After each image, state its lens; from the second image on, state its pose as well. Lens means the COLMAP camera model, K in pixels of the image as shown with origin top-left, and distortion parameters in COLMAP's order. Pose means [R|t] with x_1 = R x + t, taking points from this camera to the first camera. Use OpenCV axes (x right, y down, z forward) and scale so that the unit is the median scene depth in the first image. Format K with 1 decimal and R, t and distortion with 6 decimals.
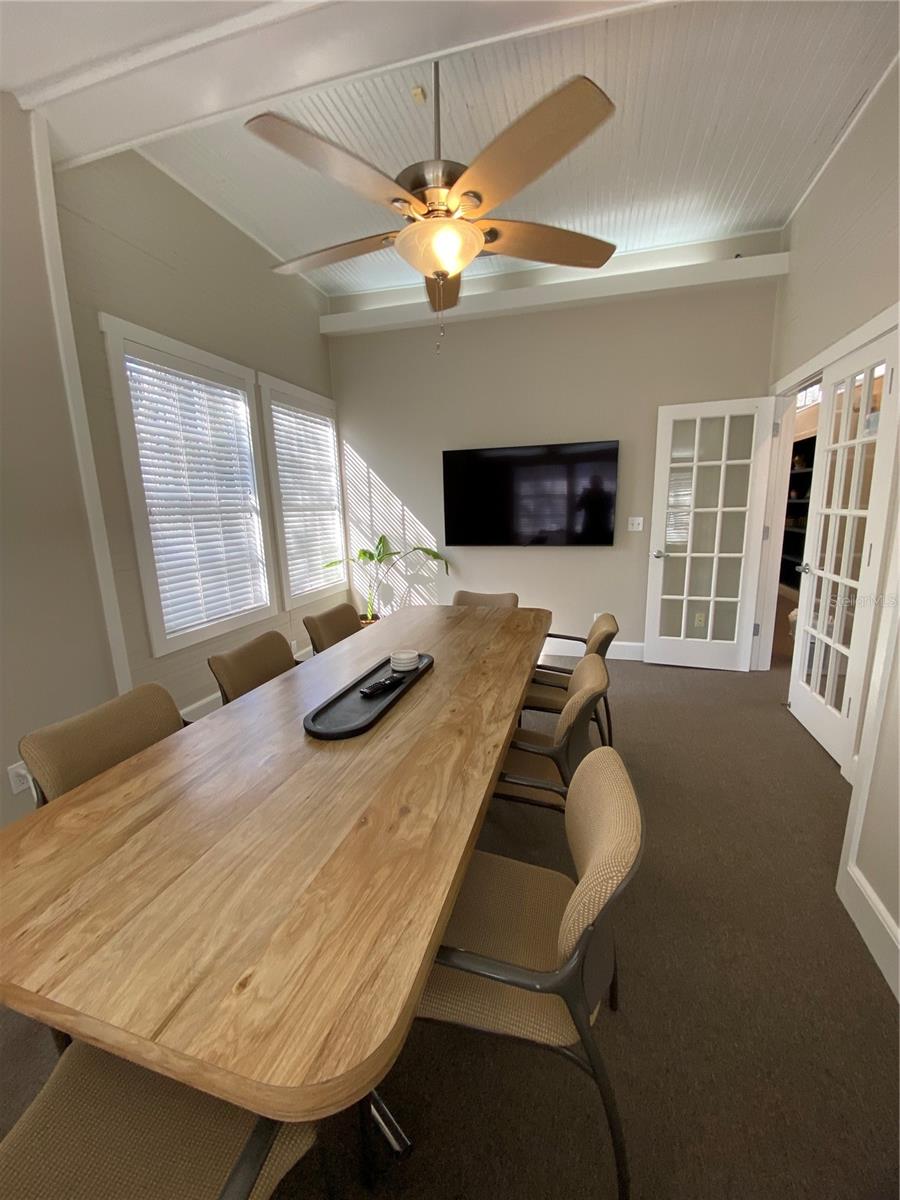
lens RADIAL K [[491.9, 0, 450.0], [0, 491.9, 600.0], [0, 0, 1]] dist [0.013679, -0.017006]
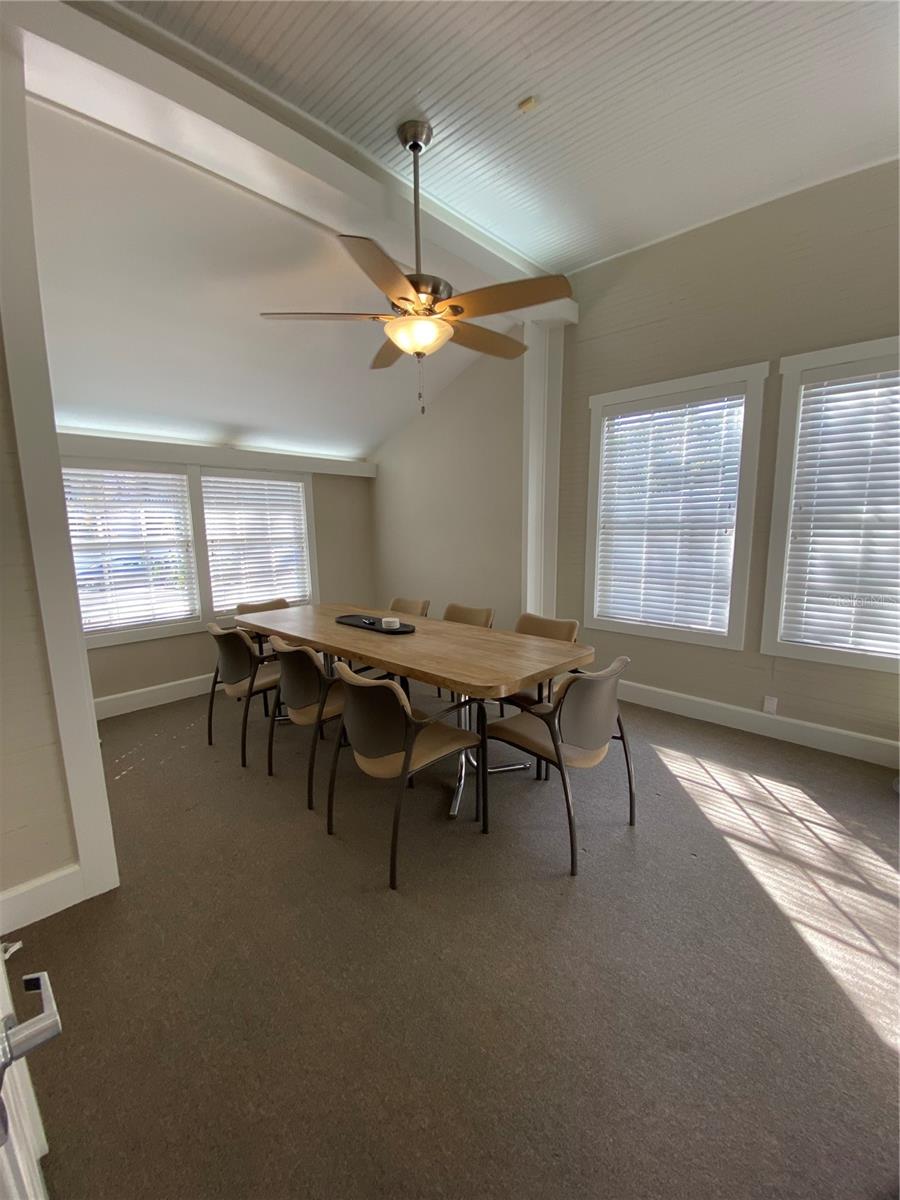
lens RADIAL K [[491.9, 0, 450.0], [0, 491.9, 600.0], [0, 0, 1]] dist [0.013679, -0.017006]
pose [[-0.462793, 0.172103, -0.869599, 1.541738], [-0.148399, 0.952088, 0.267405, -0.398383], [0.873957, 0.252801, -0.415080, 1.617994]]
